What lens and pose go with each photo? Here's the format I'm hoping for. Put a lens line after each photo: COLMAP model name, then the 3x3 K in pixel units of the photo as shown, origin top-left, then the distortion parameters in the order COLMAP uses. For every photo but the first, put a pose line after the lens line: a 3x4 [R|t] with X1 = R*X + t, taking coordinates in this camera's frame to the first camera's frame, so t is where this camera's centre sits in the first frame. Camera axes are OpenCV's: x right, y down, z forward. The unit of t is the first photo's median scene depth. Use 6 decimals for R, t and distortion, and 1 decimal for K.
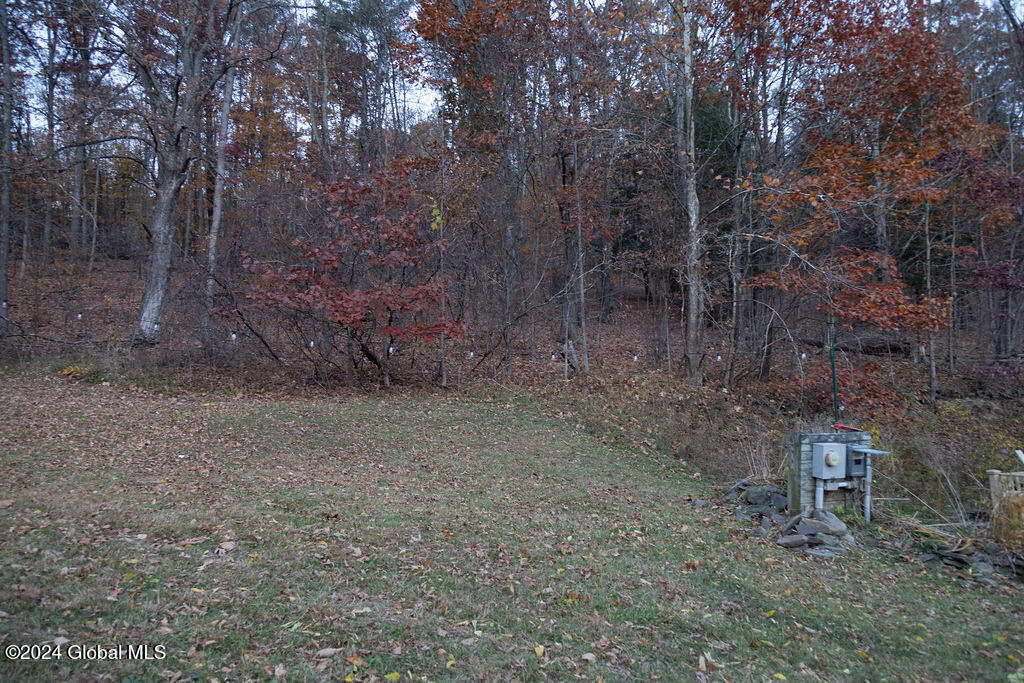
lens RADIAL K [[689.6, 0, 512.6], [0, 689.6, 342.1], [0, 0, 1]] dist [0.032177, -0.005000]
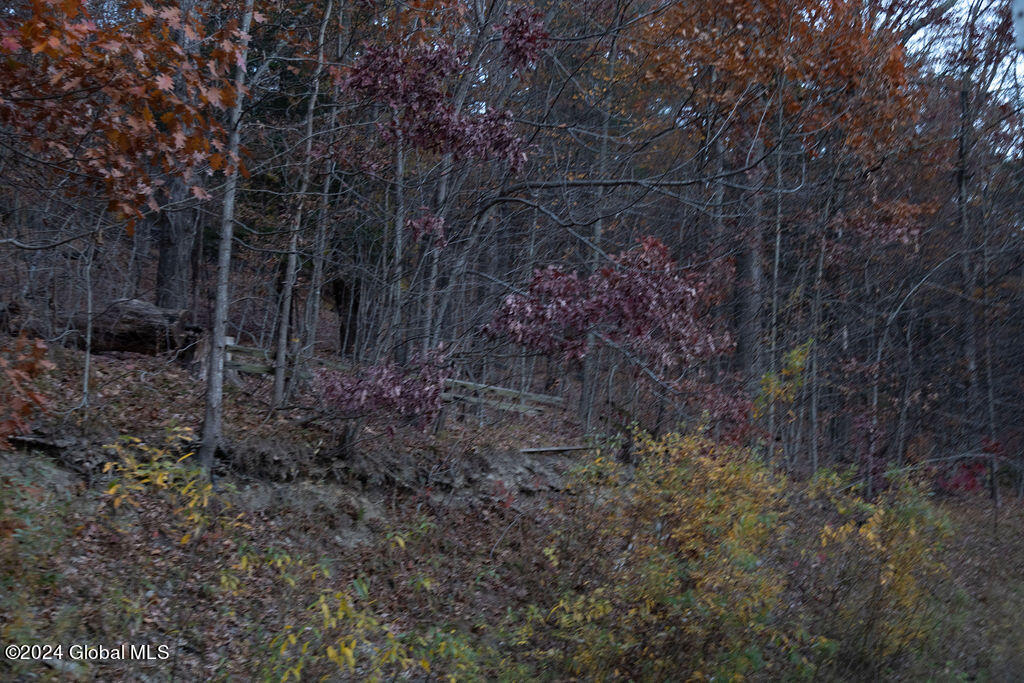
lens RADIAL K [[1171.3, 0, 512.7], [0, 1171.3, 342.9], [0, 0, 1]] dist [0.001672, 0.000000]
pose [[0.772566, 0.139300, 0.619466, 0.374536], [-0.091617, 0.989884, -0.108336, 0.065997], [-0.628290, 0.026943, 0.777512, 0.505385]]
